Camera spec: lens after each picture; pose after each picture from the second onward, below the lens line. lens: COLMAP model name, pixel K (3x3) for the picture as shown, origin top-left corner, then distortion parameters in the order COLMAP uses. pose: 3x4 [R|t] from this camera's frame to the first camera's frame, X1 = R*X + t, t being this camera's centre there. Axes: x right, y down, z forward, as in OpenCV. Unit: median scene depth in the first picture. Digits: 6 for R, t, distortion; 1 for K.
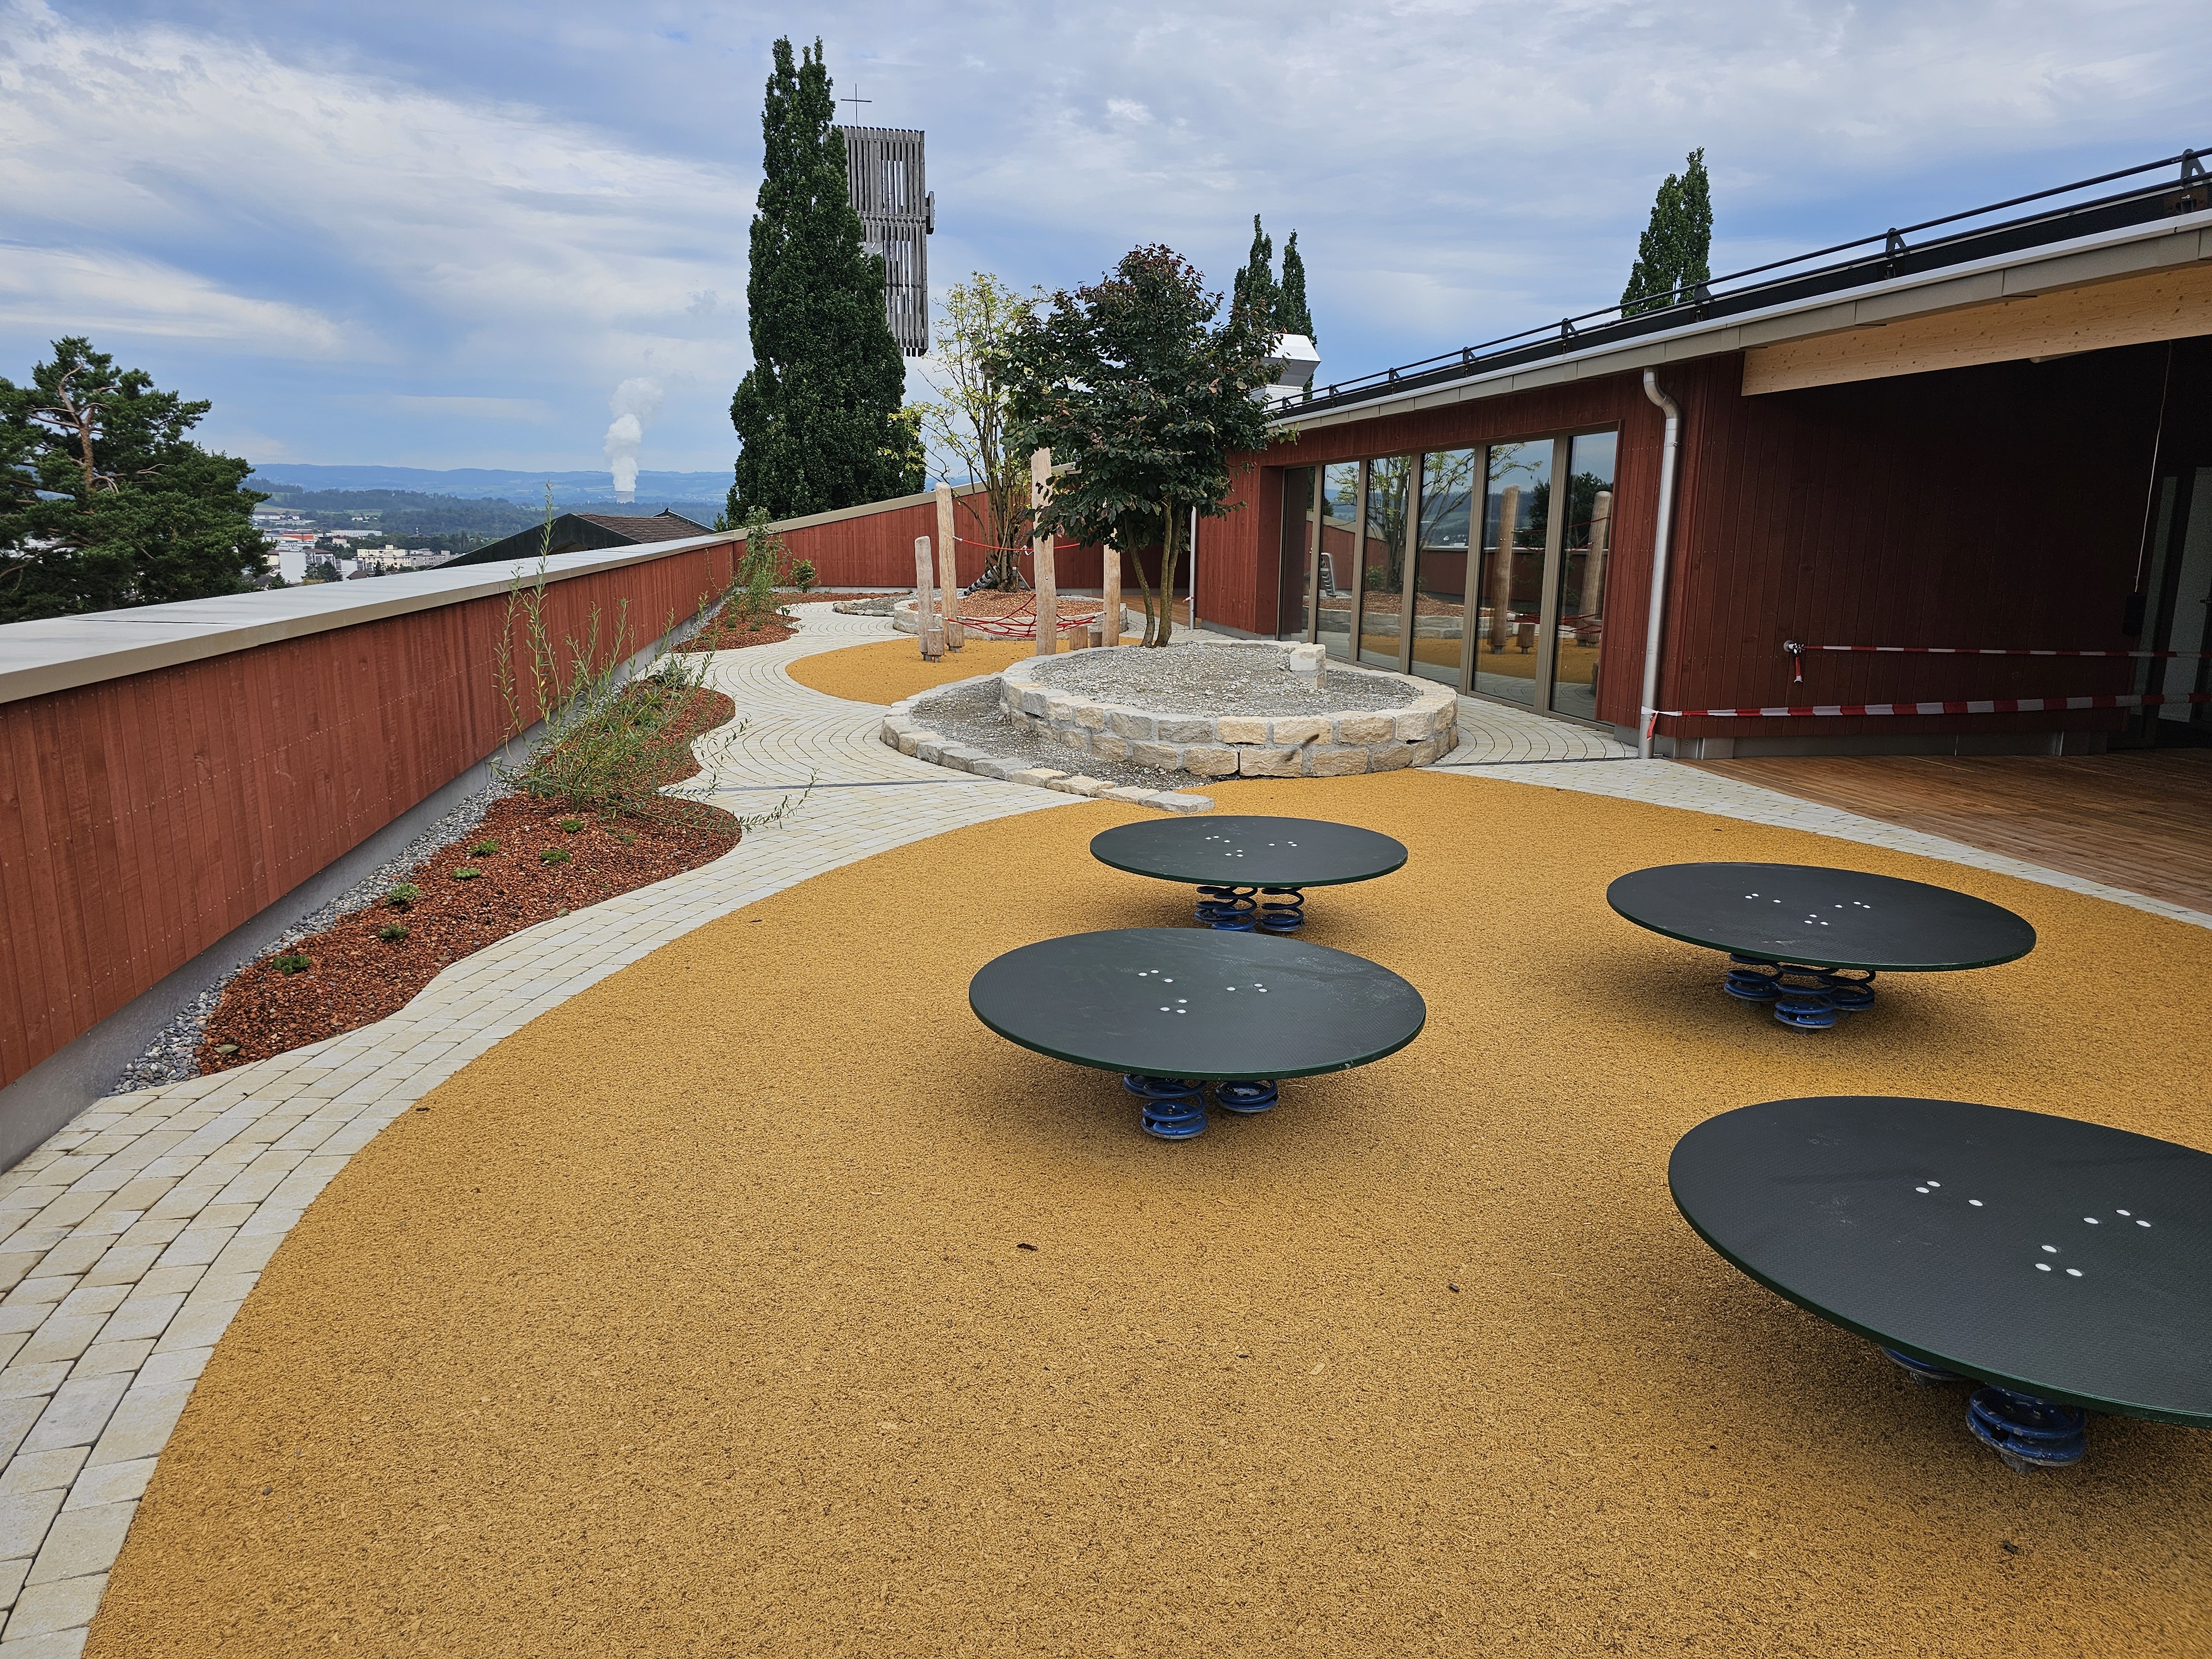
lens RADIAL K [[1474.6, 0, 1118.9], [0, 1474.6, 827.1], [0, 0, 1]] dist [0.006005, -0.007572]
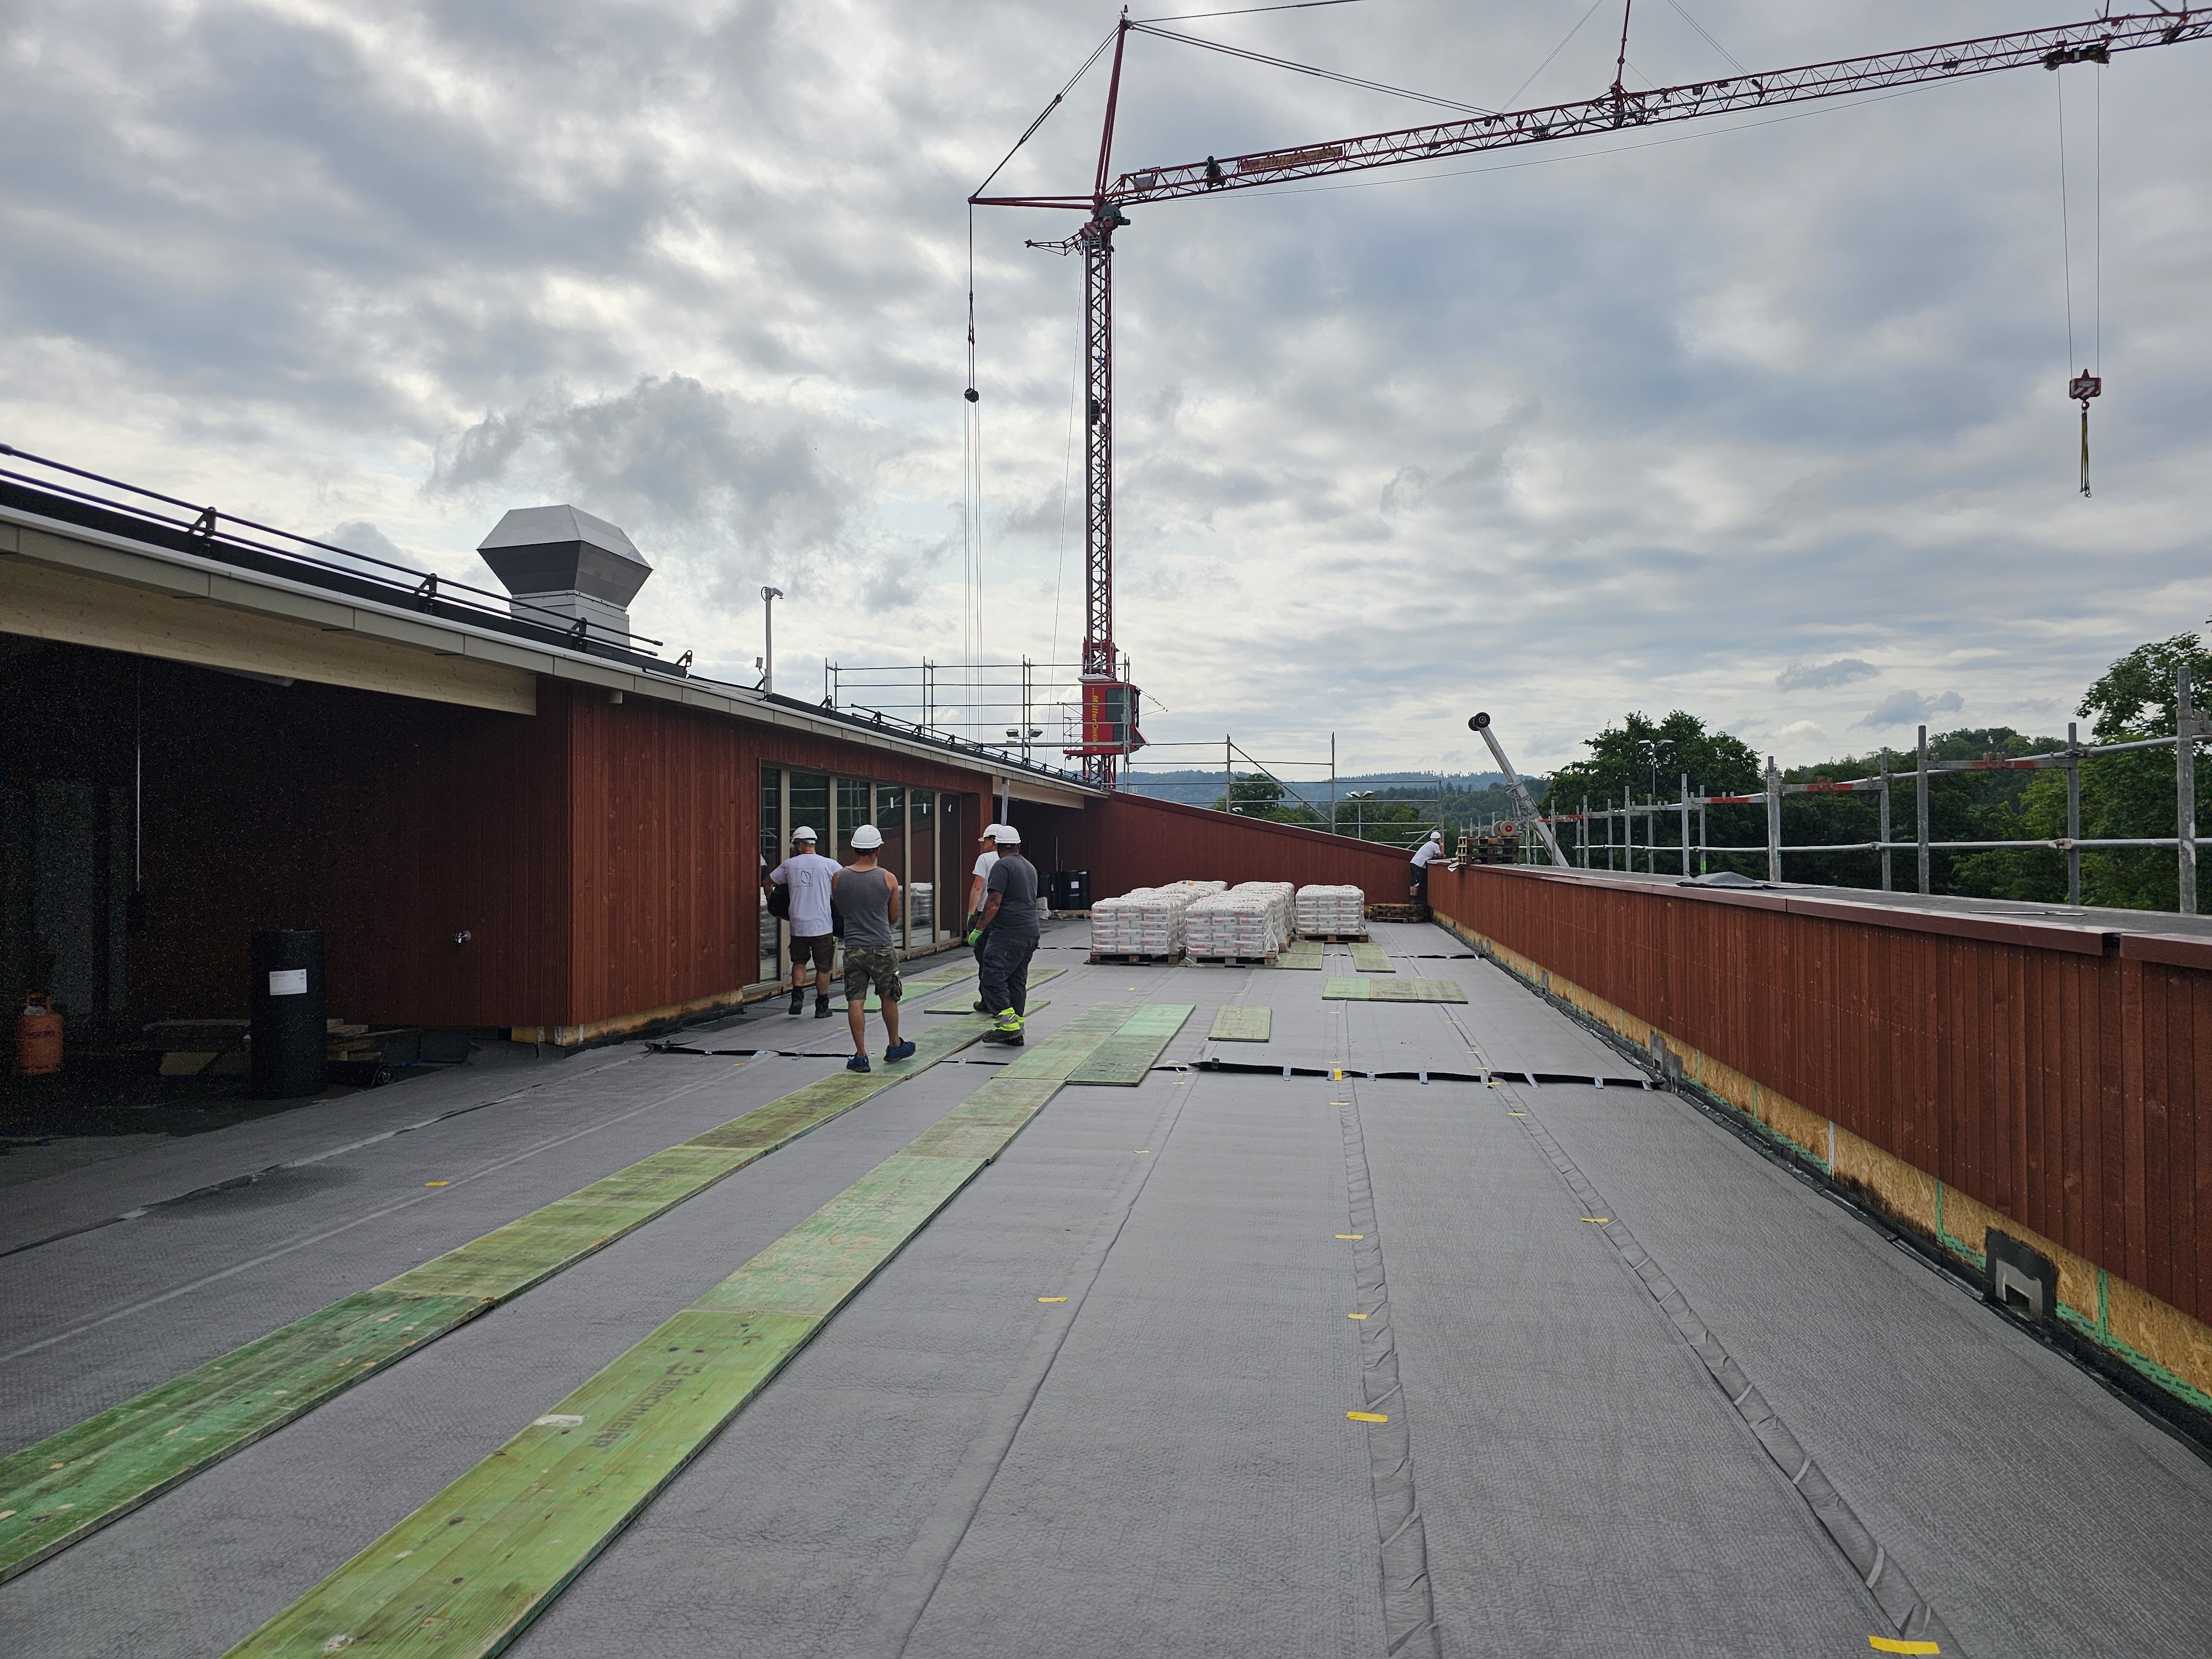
lens RADIAL K [[1474.6, 0, 1092.9], [0, 1474.6, 827.3], [0, 0, 1]] dist [0.006005, -0.007572]
pose [[-0.942125, -0.028208, 0.334072, -0.367179], [0.037731, 0.981203, 0.189256, -0.393510], [-0.333131, 0.190907, -0.923352, 1.881078]]
